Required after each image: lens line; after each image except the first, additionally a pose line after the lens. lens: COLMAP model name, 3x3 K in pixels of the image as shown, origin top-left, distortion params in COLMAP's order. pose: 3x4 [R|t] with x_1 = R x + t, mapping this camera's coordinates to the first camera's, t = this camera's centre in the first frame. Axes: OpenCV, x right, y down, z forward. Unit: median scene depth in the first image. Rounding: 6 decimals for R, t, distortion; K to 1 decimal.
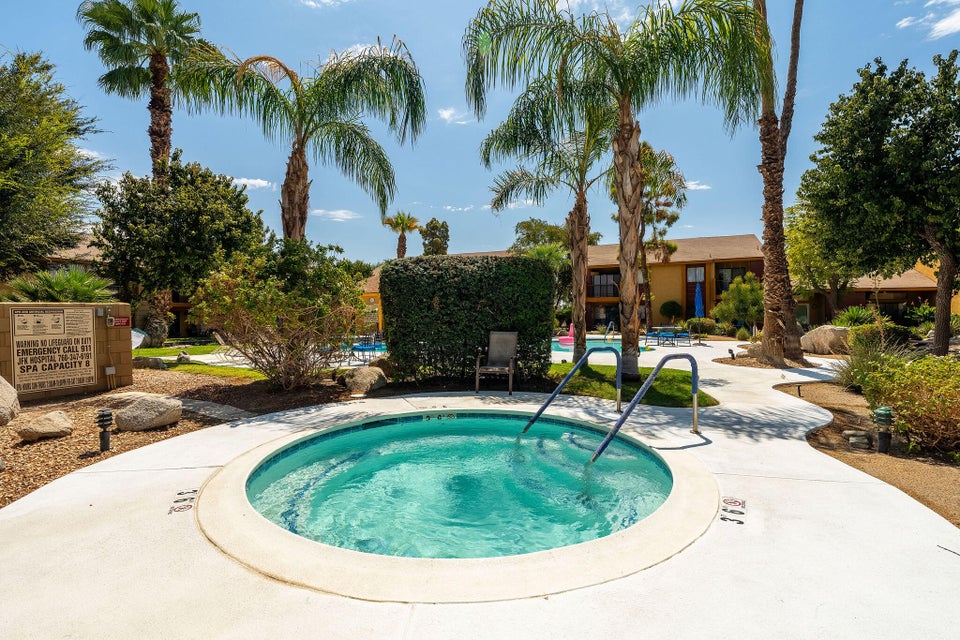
lens RADIAL K [[428.4, 0, 480.0], [0, 428.4, 320.0], [0, 0, 1]] dist [-0.003037, -0.000001]
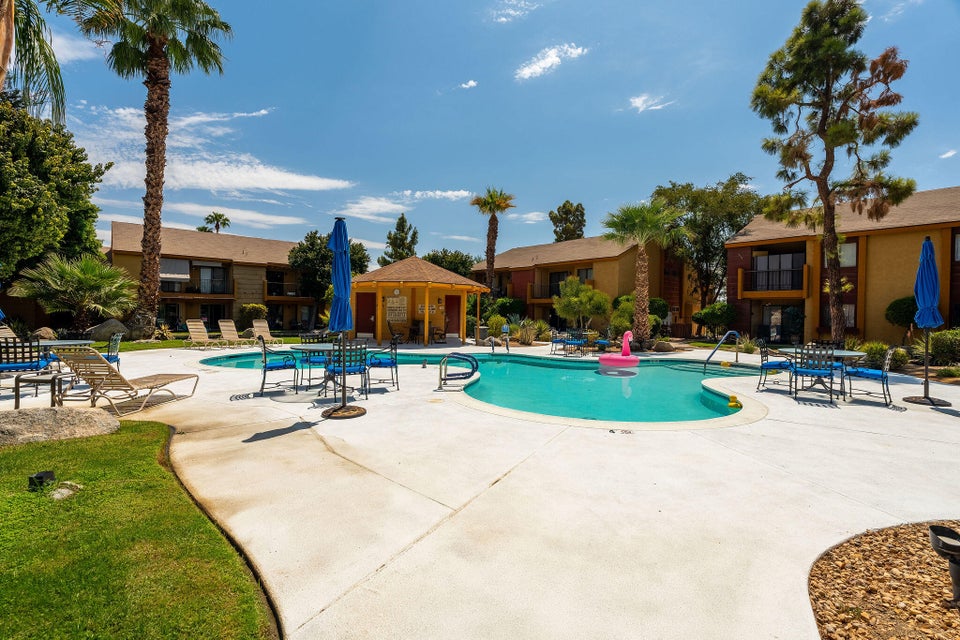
lens RADIAL K [[428.4, 0, 480.0], [0, 428.4, 320.0], [0, 0, 1]] dist [-0.003037, -0.000001]
pose [[0.912712, 0.026937, -0.407715, 0.152393], [-0.025472, 0.999635, 0.009024, -0.004528], [0.407809, 0.002149, 0.913065, 0.251247]]
